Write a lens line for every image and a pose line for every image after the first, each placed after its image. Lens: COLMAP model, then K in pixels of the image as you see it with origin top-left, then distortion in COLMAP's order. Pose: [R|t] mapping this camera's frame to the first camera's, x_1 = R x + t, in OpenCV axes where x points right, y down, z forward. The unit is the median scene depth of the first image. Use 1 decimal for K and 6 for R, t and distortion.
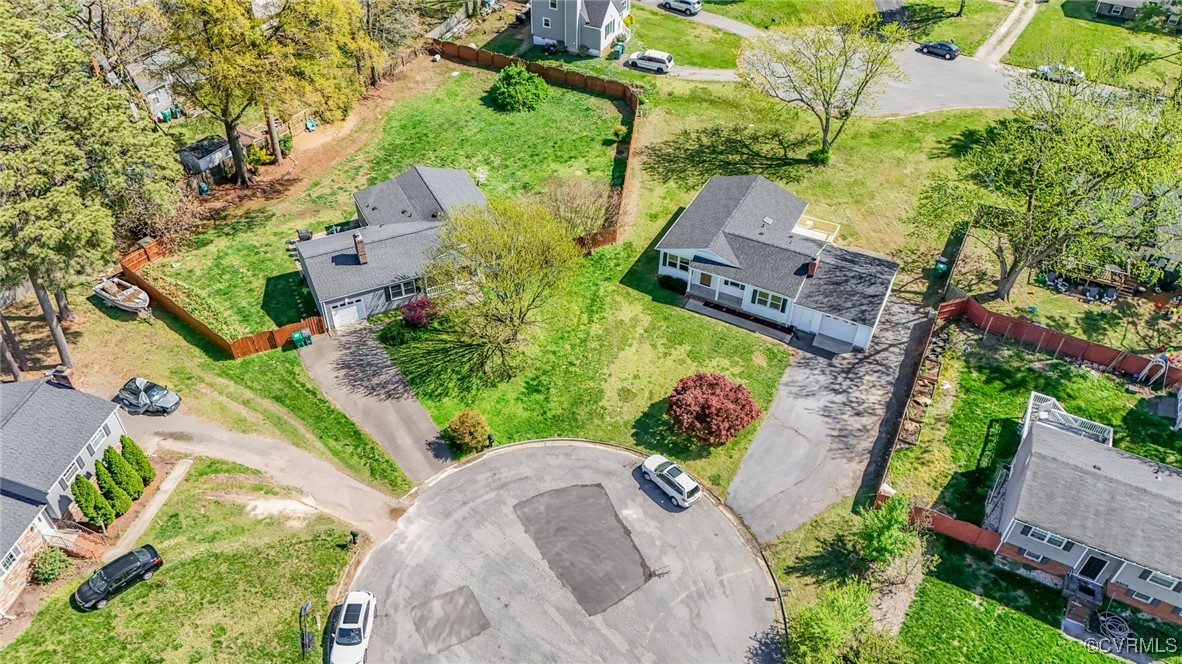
lens RADIAL K [[862.6, 0, 591.0], [0, 862.6, 332.0], [0, 0, 1]] dist [0.024766, -0.009749]
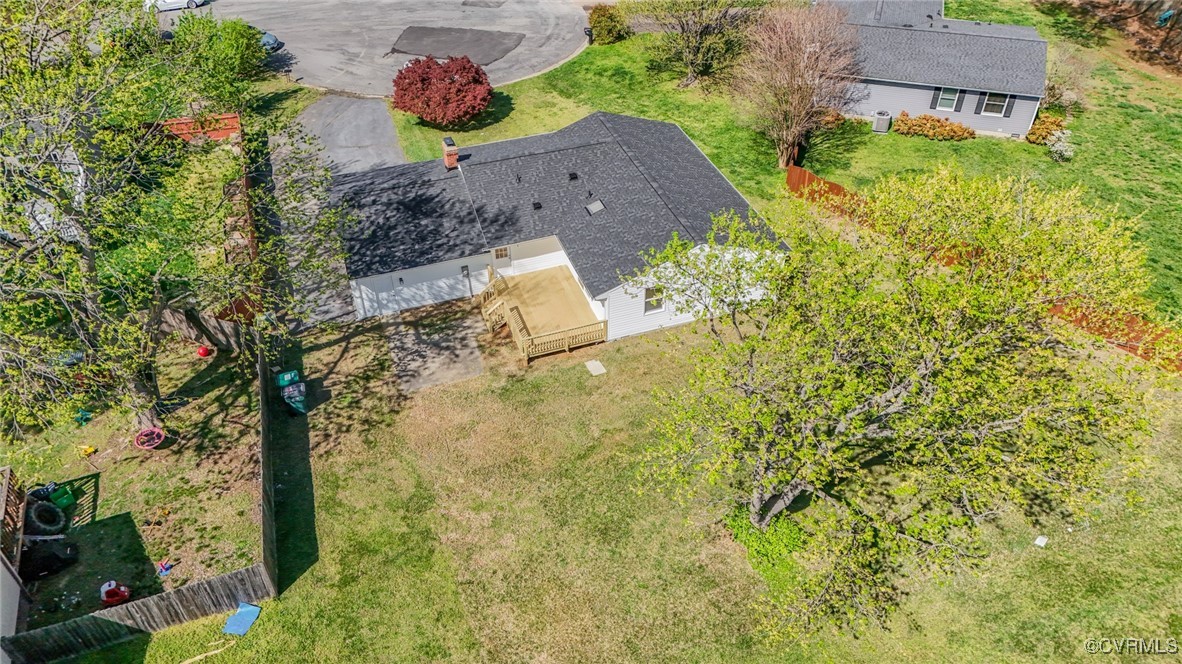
lens RADIAL K [[862.6, 0, 591.0], [0, 862.6, 332.0], [0, 0, 1]] dist [0.024766, -0.009749]
pose [[-0.687425, 0.462694, -0.559787, 0.566161], [-0.480075, 0.288866, 0.828302, -0.569703], [0.544953, 0.838135, 0.023554, 1.107429]]
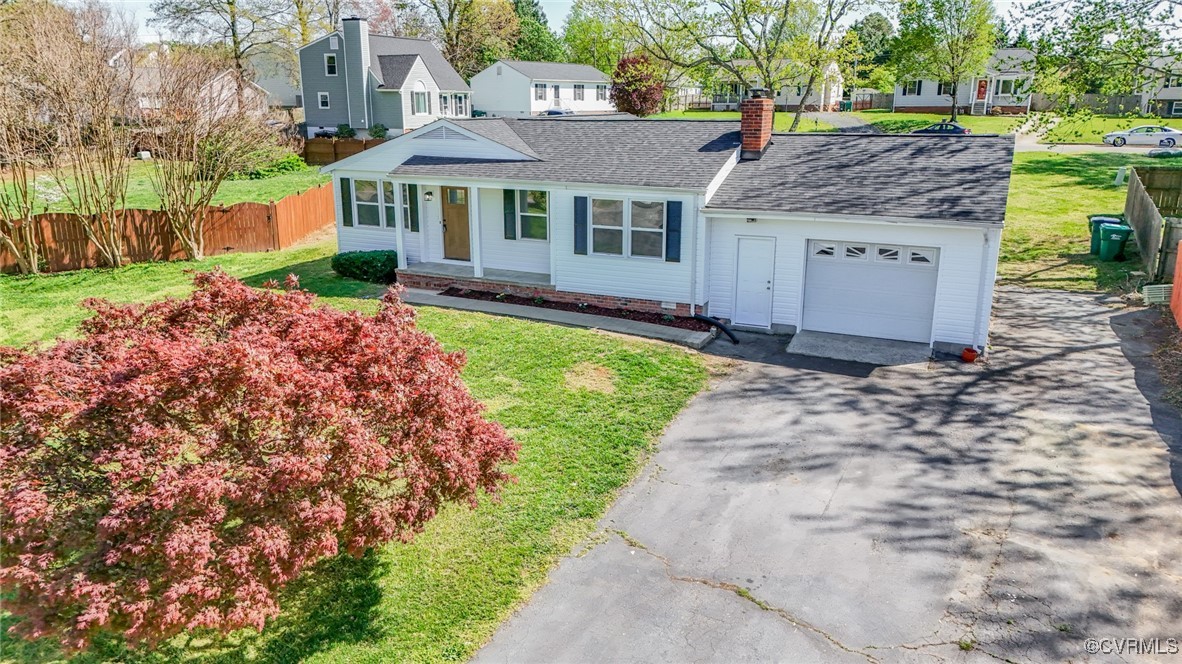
lens RADIAL K [[862.6, 0, 591.0], [0, 862.6, 332.0], [0, 0, 1]] dist [0.024766, -0.009749]
pose [[0.999388, -0.017250, 0.030432, 0.179312], [0.029079, 0.893238, -0.448643, 0.127917], [-0.019444, 0.449253, 0.893193, 0.729046]]
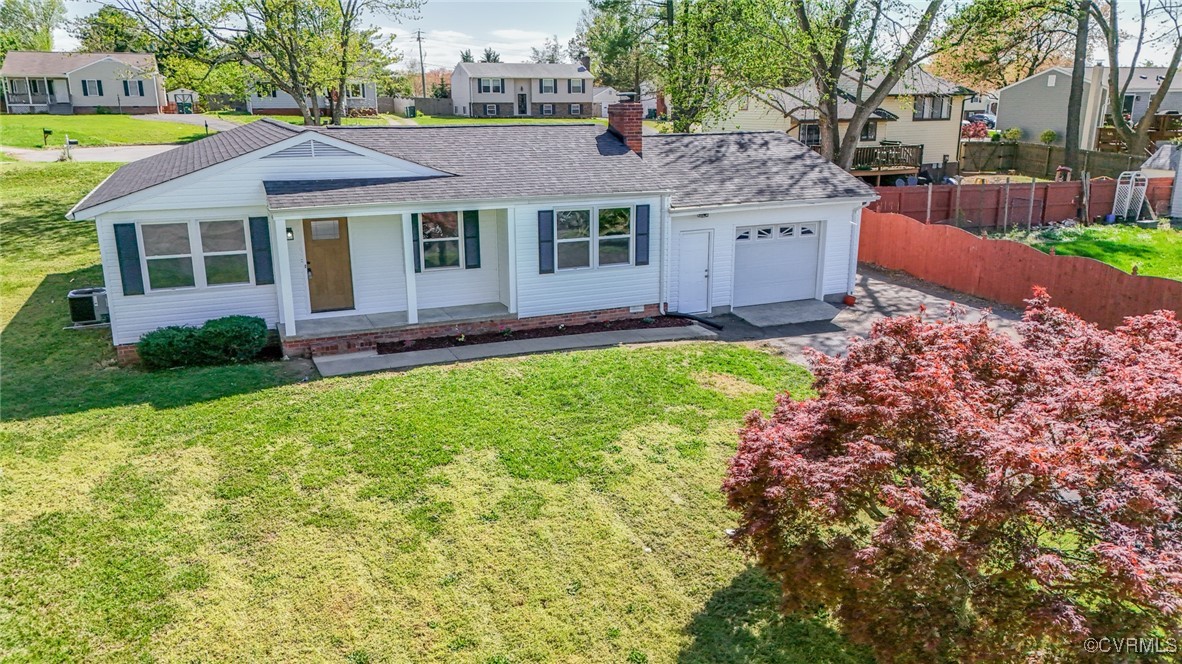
lens RADIAL K [[862.6, 0, 591.0], [0, 862.6, 332.0], [0, 0, 1]] dist [0.024766, -0.009749]
pose [[0.625182, -0.211833, 0.751182, -0.017840], [0.525169, 0.826159, -0.204103, 0.047035], [-0.577360, 0.522100, 0.627748, 0.815199]]
